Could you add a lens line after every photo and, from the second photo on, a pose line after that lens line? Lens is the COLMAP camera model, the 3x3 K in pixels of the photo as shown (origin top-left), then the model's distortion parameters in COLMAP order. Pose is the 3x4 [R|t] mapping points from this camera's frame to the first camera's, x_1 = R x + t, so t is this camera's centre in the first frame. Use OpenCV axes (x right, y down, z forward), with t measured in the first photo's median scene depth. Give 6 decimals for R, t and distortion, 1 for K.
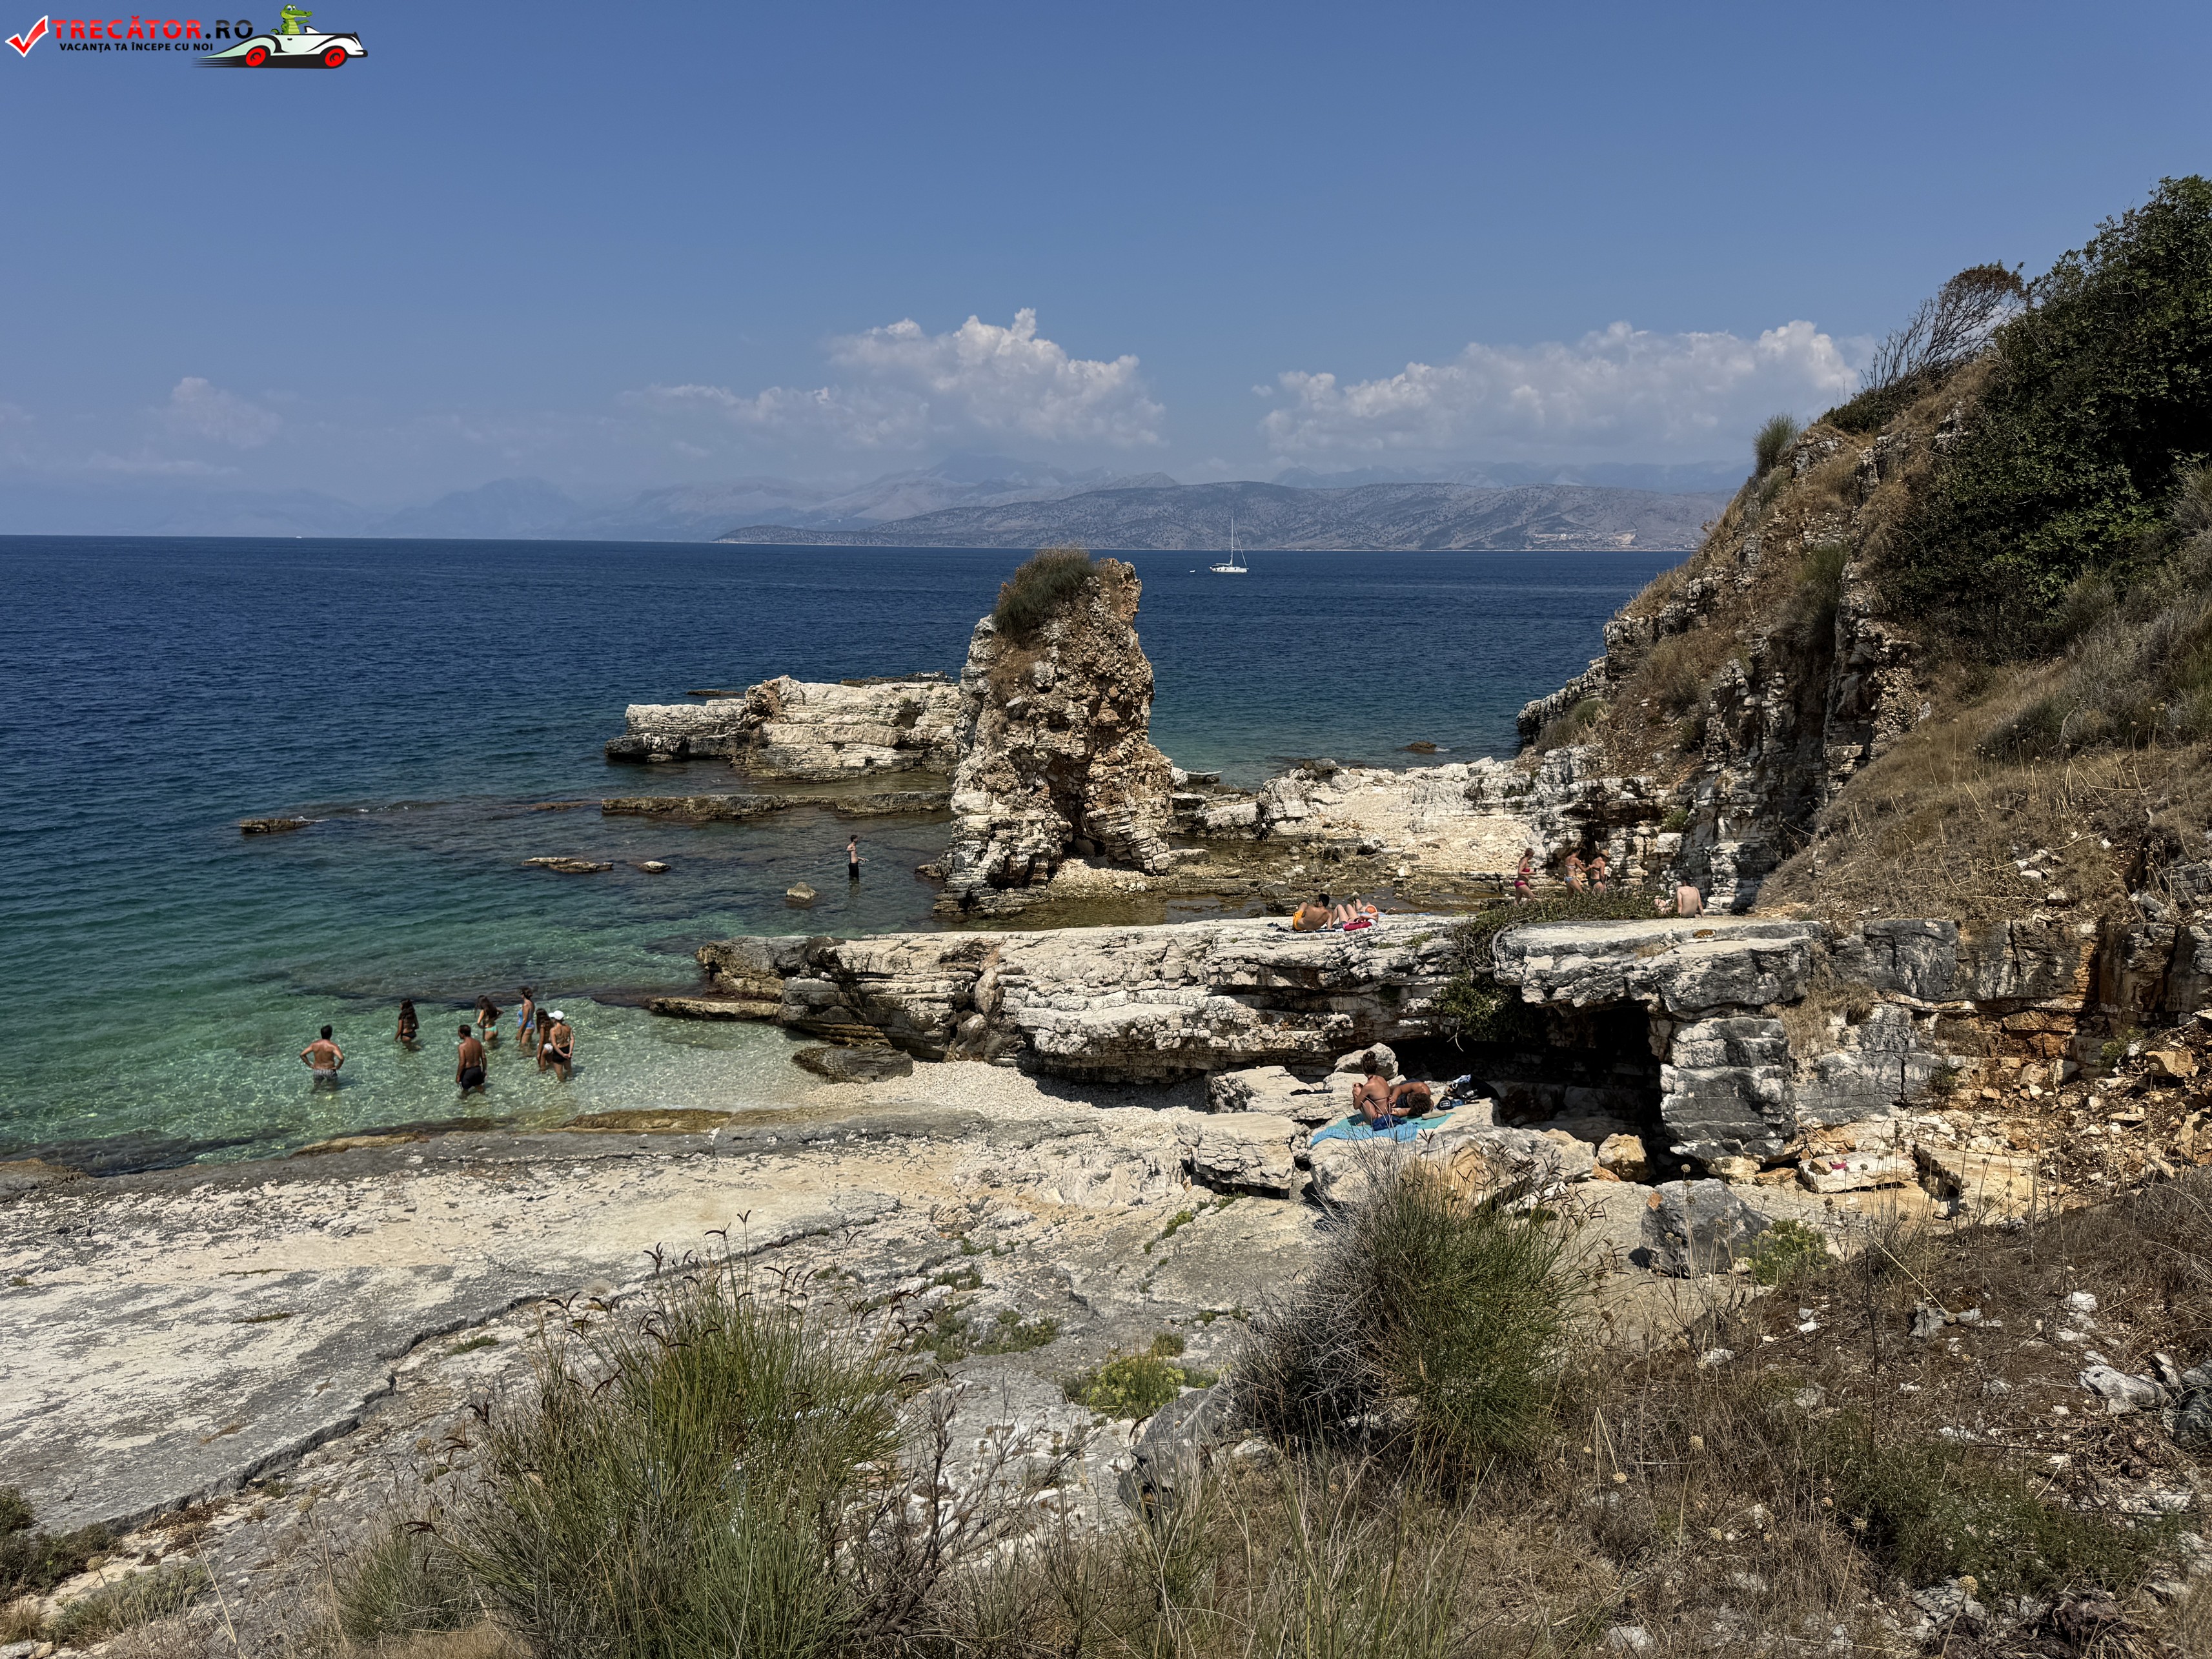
lens RADIAL K [[1561.4, 0, 1115.0], [0, 1561.4, 825.1], [0, 0, 1]] dist [0.062590, -0.086568]
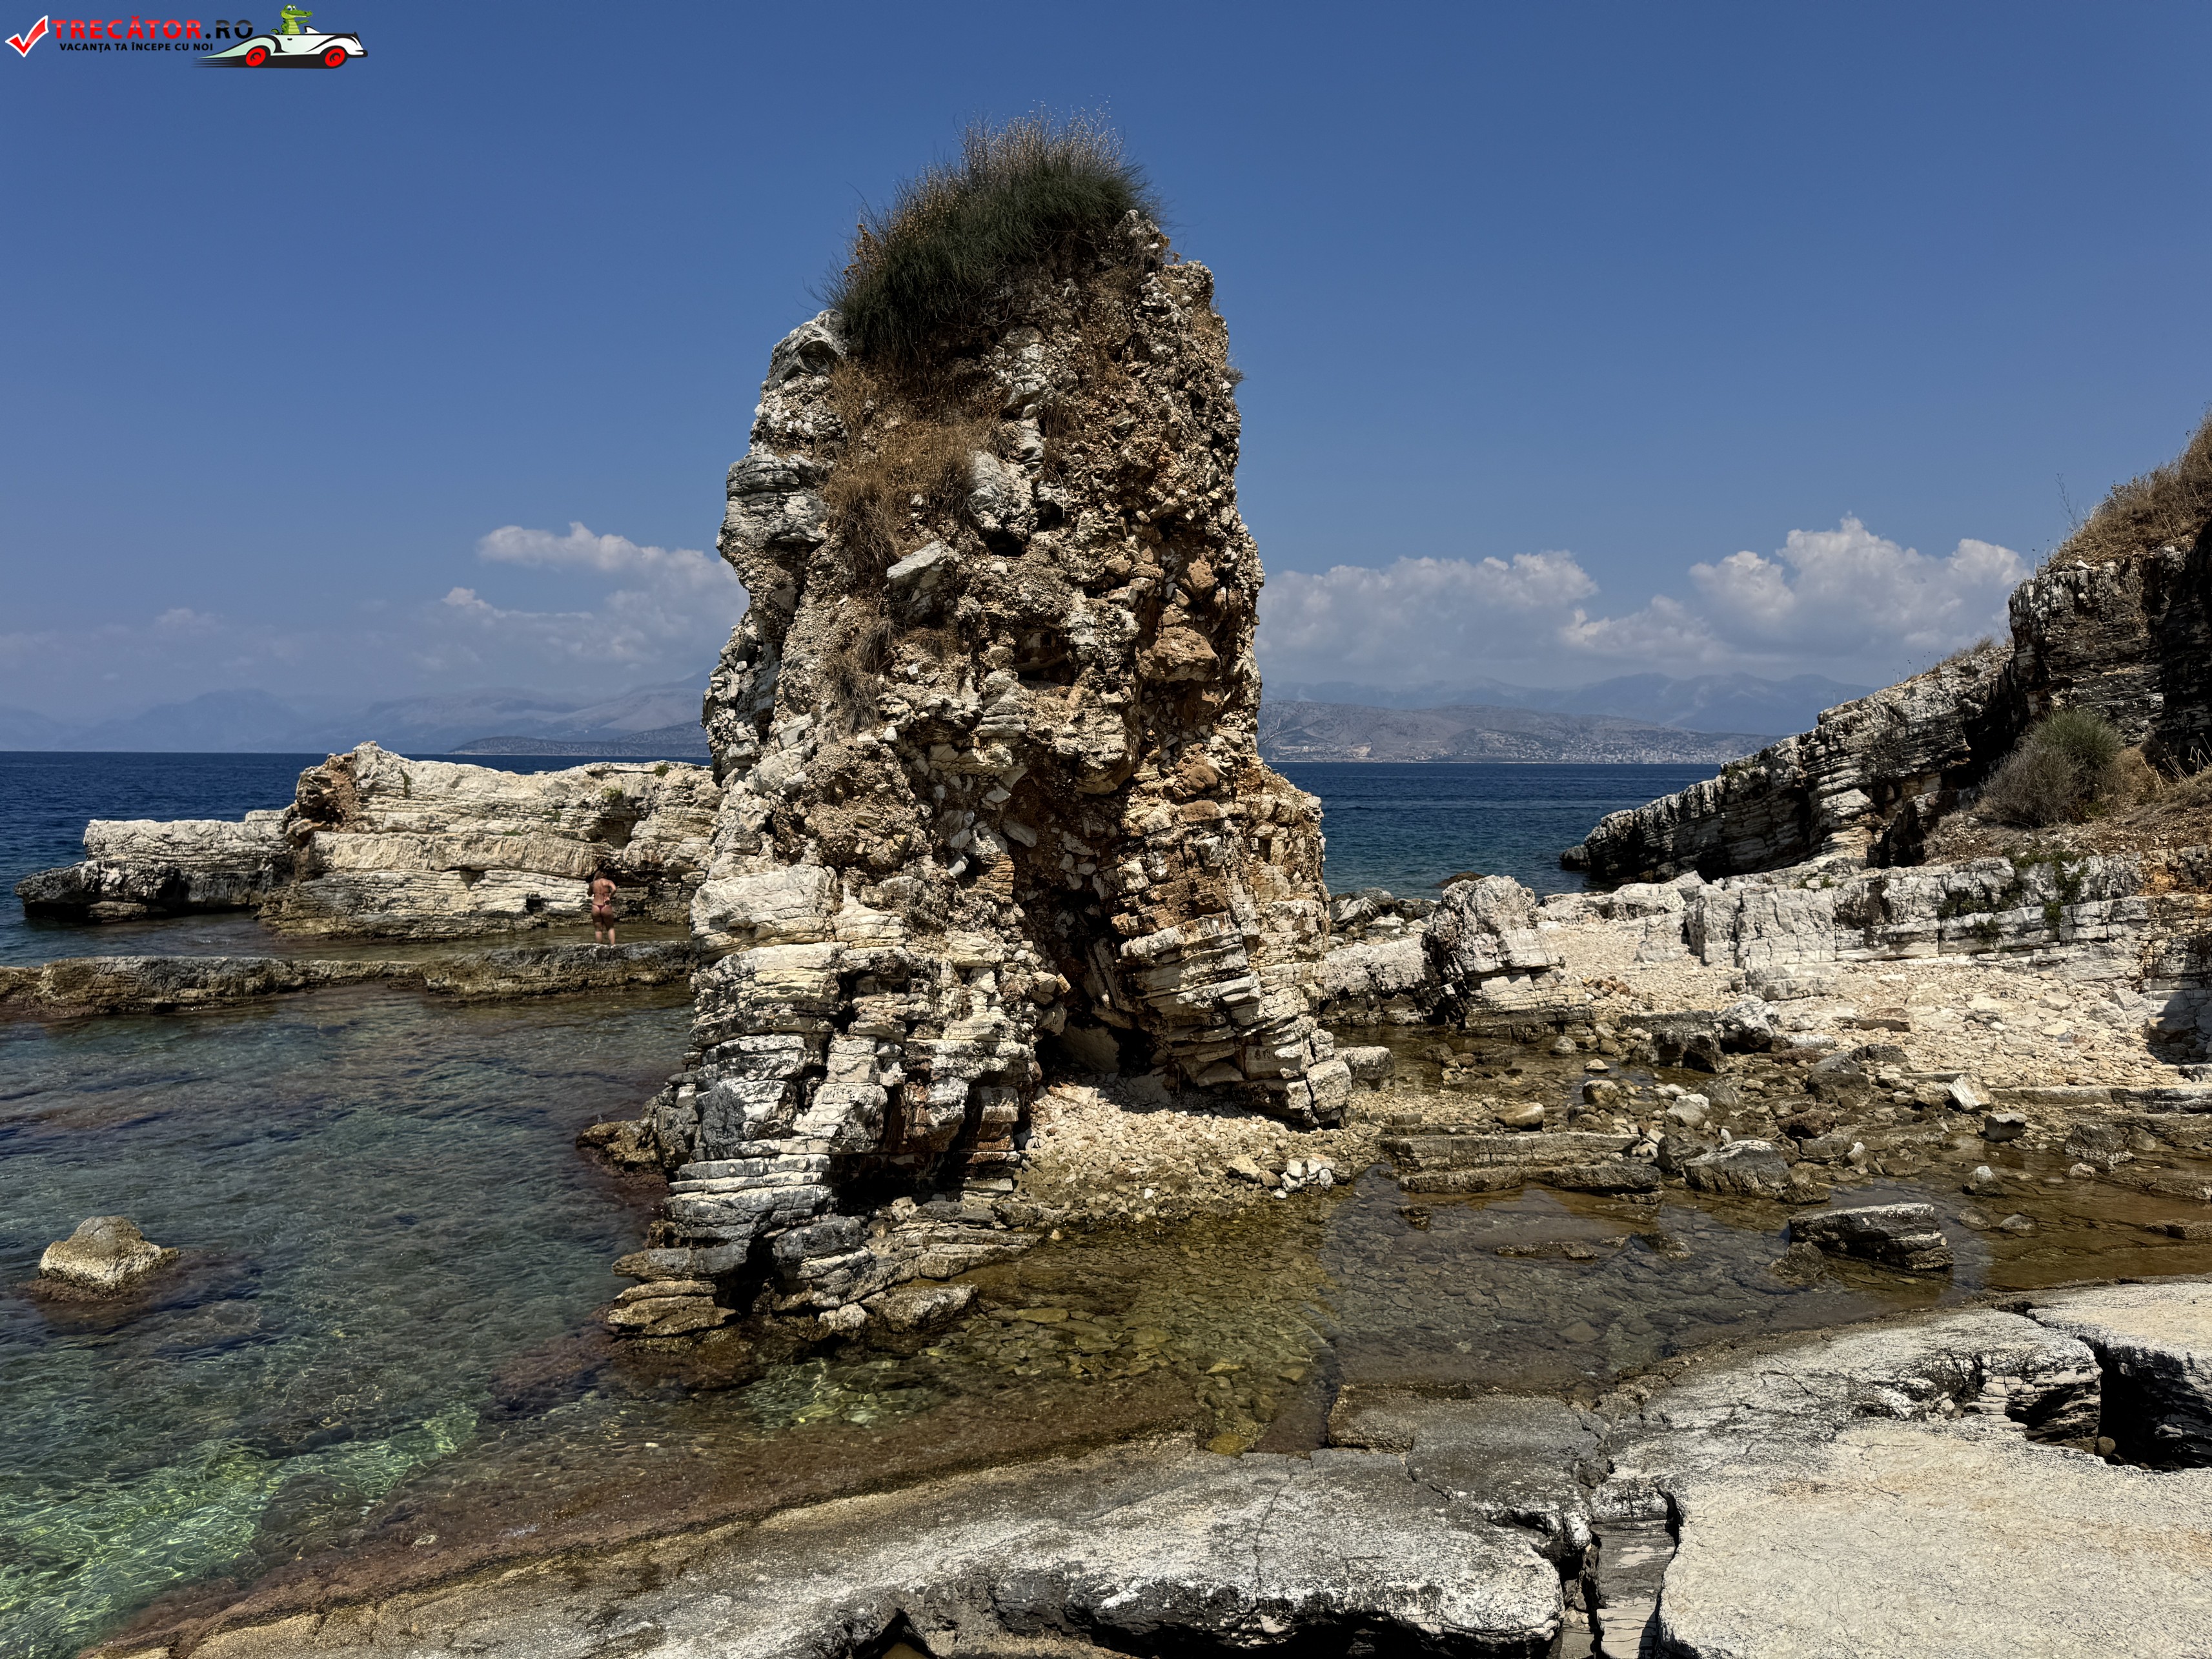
lens RADIAL K [[1561.4, 0, 1122.7], [0, 1561.4, 827.8], [0, 0, 1]] dist [0.062590, -0.086568]
pose [[0.987645, -0.007978, 0.156504, -0.106655], [0.028471, 0.991217, -0.129141, 0.016316], [-0.154099, 0.132001, 0.979198, 1.043120]]
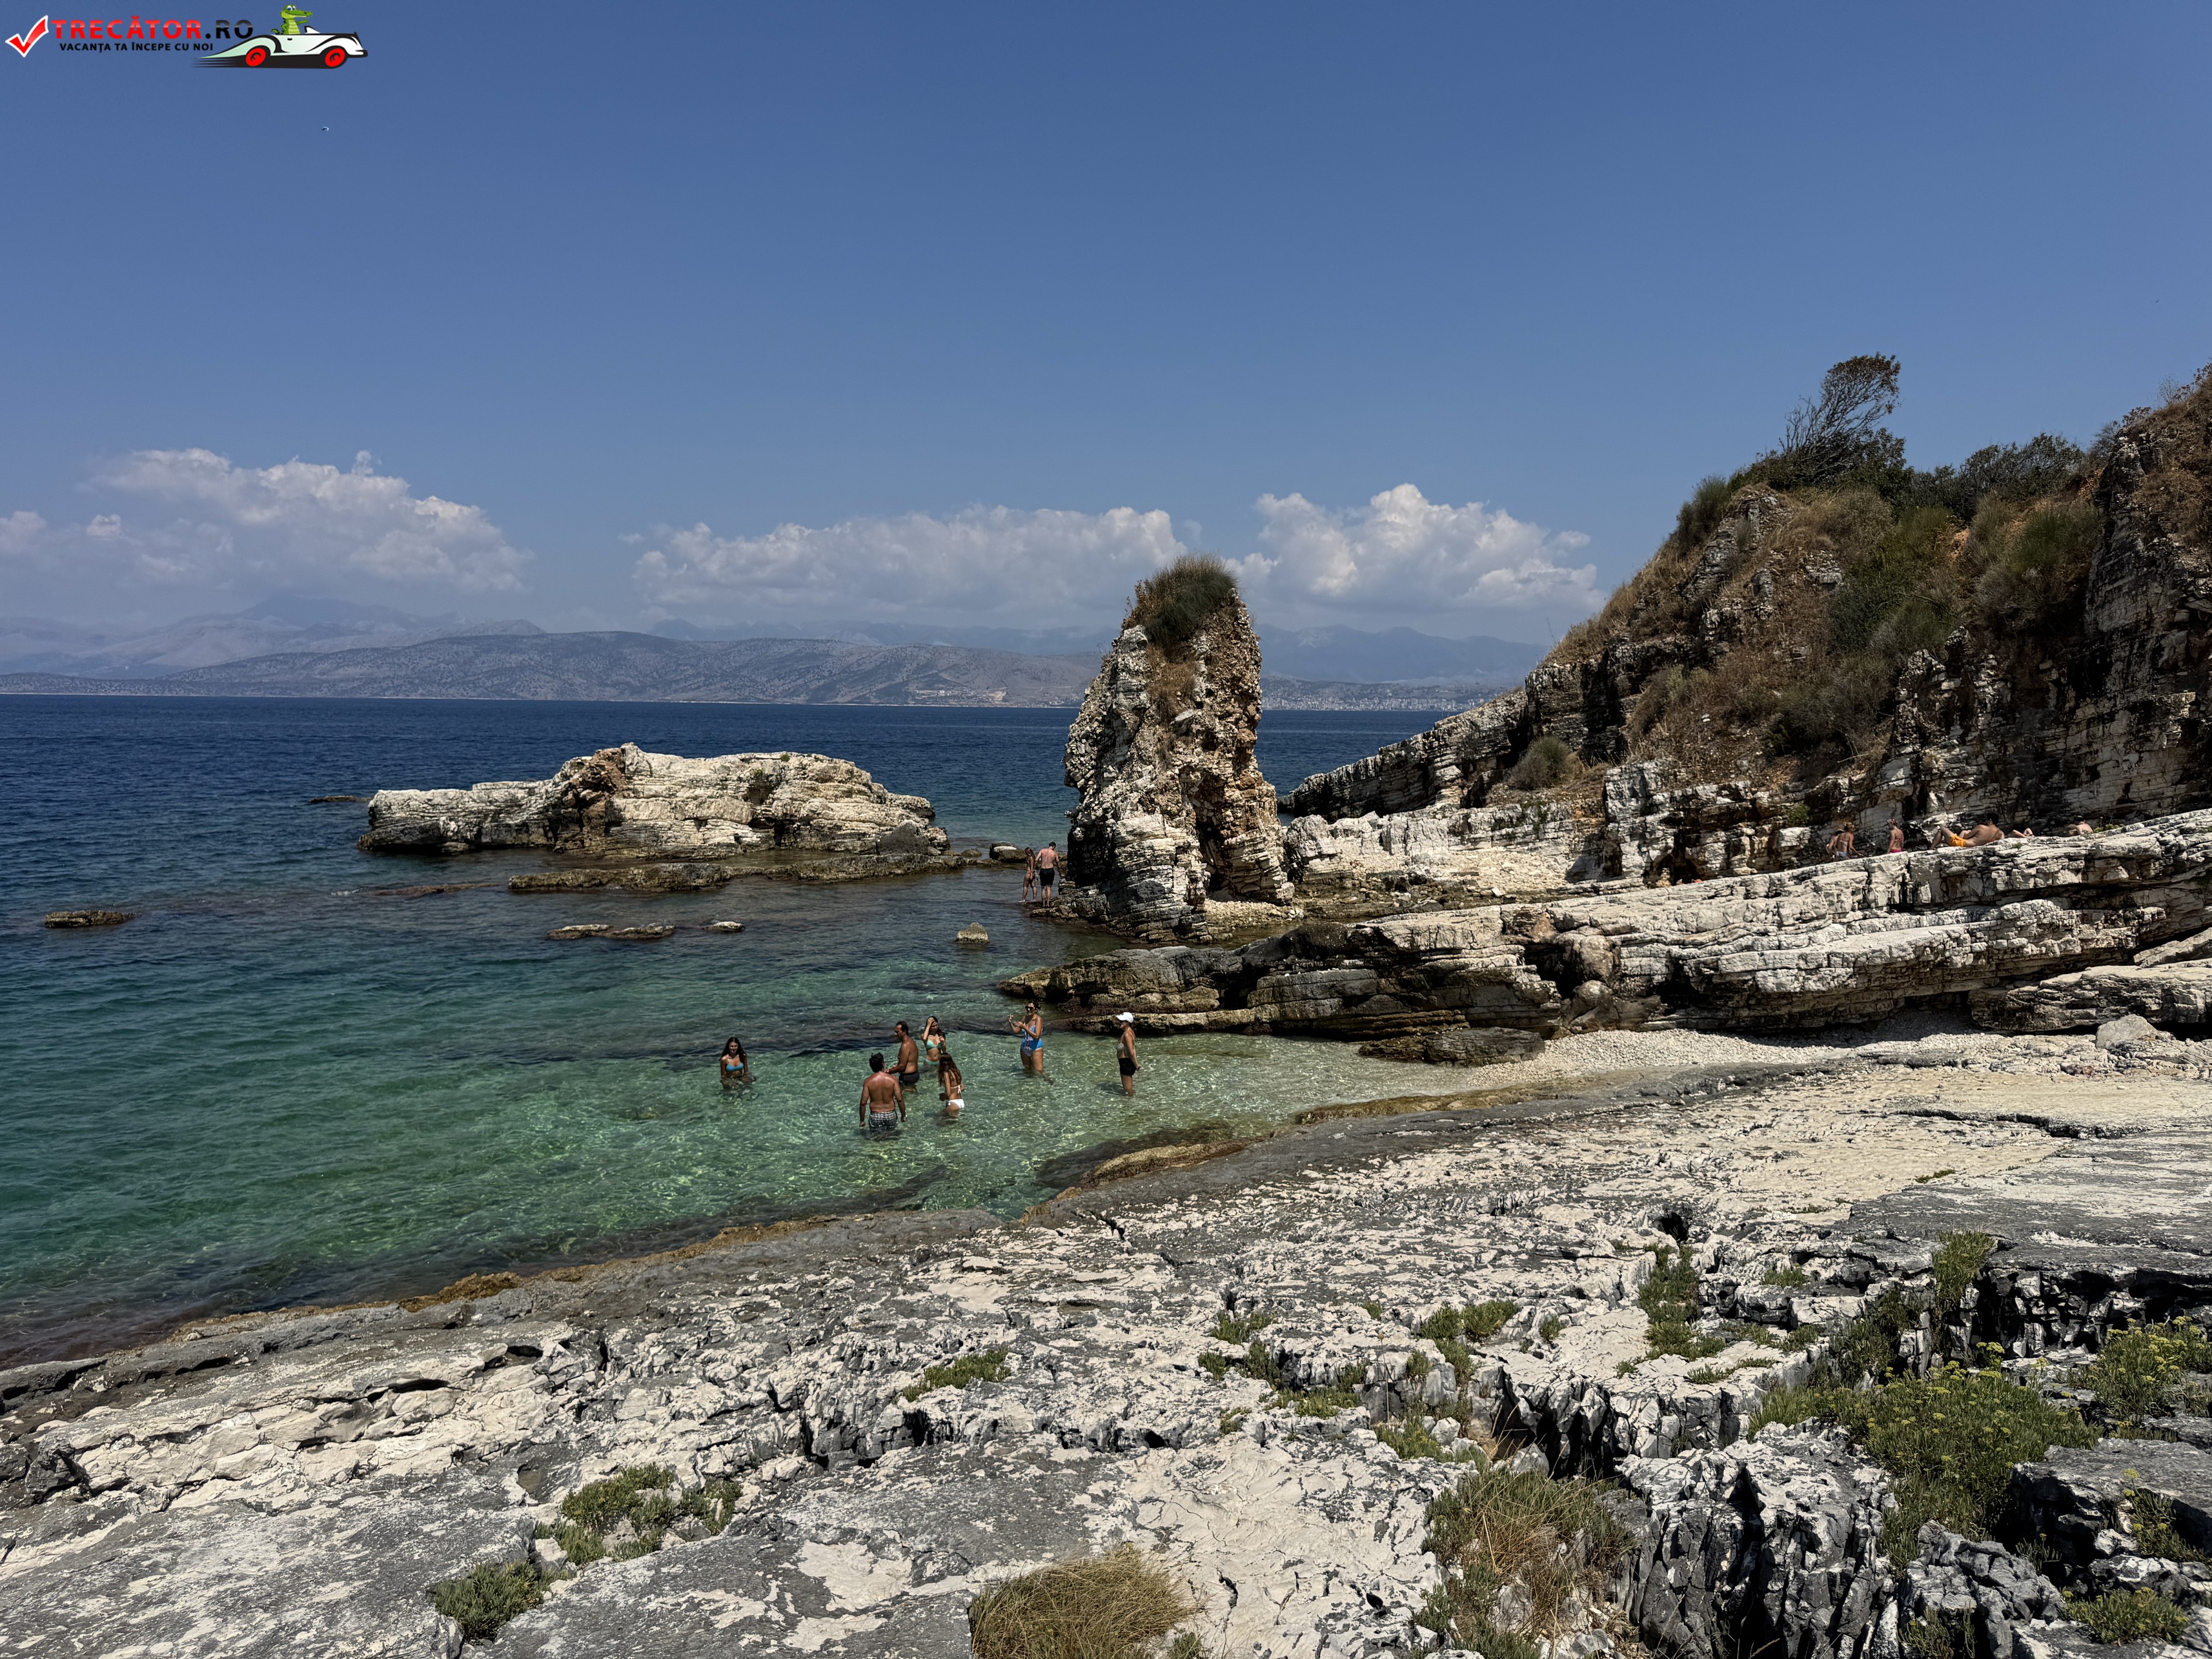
lens RADIAL K [[1561.4, 0, 1106.4], [0, 1561.4, 835.0], [0, 0, 1]] dist [0.062590, -0.086568]
pose [[0.927263, -0.030035, 0.373205, -0.668578], [0.063471, 0.994960, -0.077628, 0.088224], [-0.368992, 0.095669, 0.924496, 0.250158]]
